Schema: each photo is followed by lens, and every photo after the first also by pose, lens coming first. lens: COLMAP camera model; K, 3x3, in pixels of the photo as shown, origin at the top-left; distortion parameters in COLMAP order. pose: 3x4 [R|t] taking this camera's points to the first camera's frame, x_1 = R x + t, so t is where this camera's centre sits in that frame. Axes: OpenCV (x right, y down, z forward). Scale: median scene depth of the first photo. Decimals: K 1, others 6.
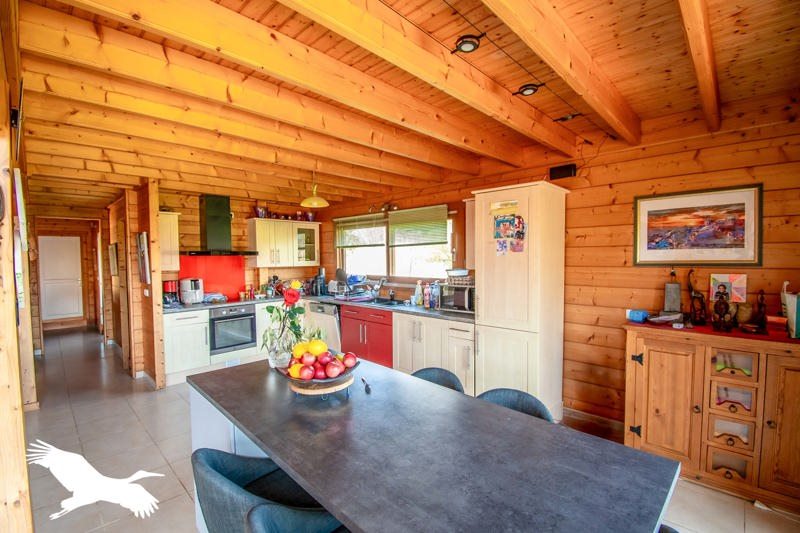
lens RADIAL K [[357.3, 0, 404.2], [0, 357.3, 269.3], [0, 0, 1]] dist [0.021390, -0.024492]
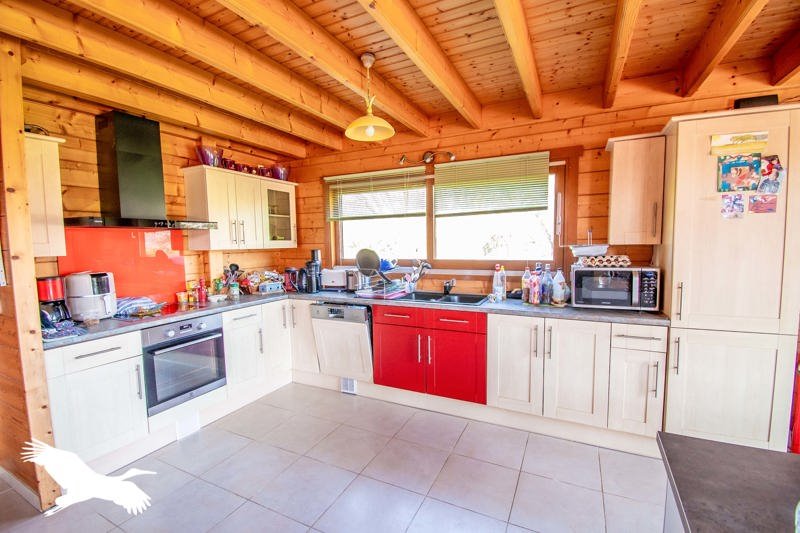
lens RADIAL K [[357.3, 0, 404.2], [0, 357.3, 269.3], [0, 0, 1]] dist [0.021390, -0.024492]
pose [[0.953359, -0.029847, 0.300359, -0.308245], [0.018823, 0.999041, 0.039531, 0.009633], [-0.301250, -0.032034, 0.953007, 0.363372]]
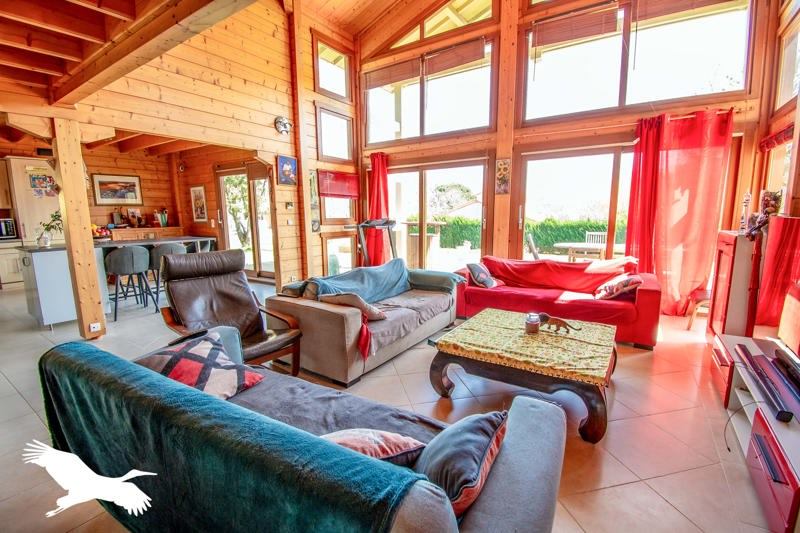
lens RADIAL K [[357.3, 0, 404.2], [0, 357.3, 269.3], [0, 0, 1]] dist [0.021390, -0.024492]
pose [[-0.173536, -0.140340, 0.974777, -1.129362], [0.049183, 0.987324, 0.150902, 0.082892], [-0.983599, 0.074130, -0.164434, -0.275661]]
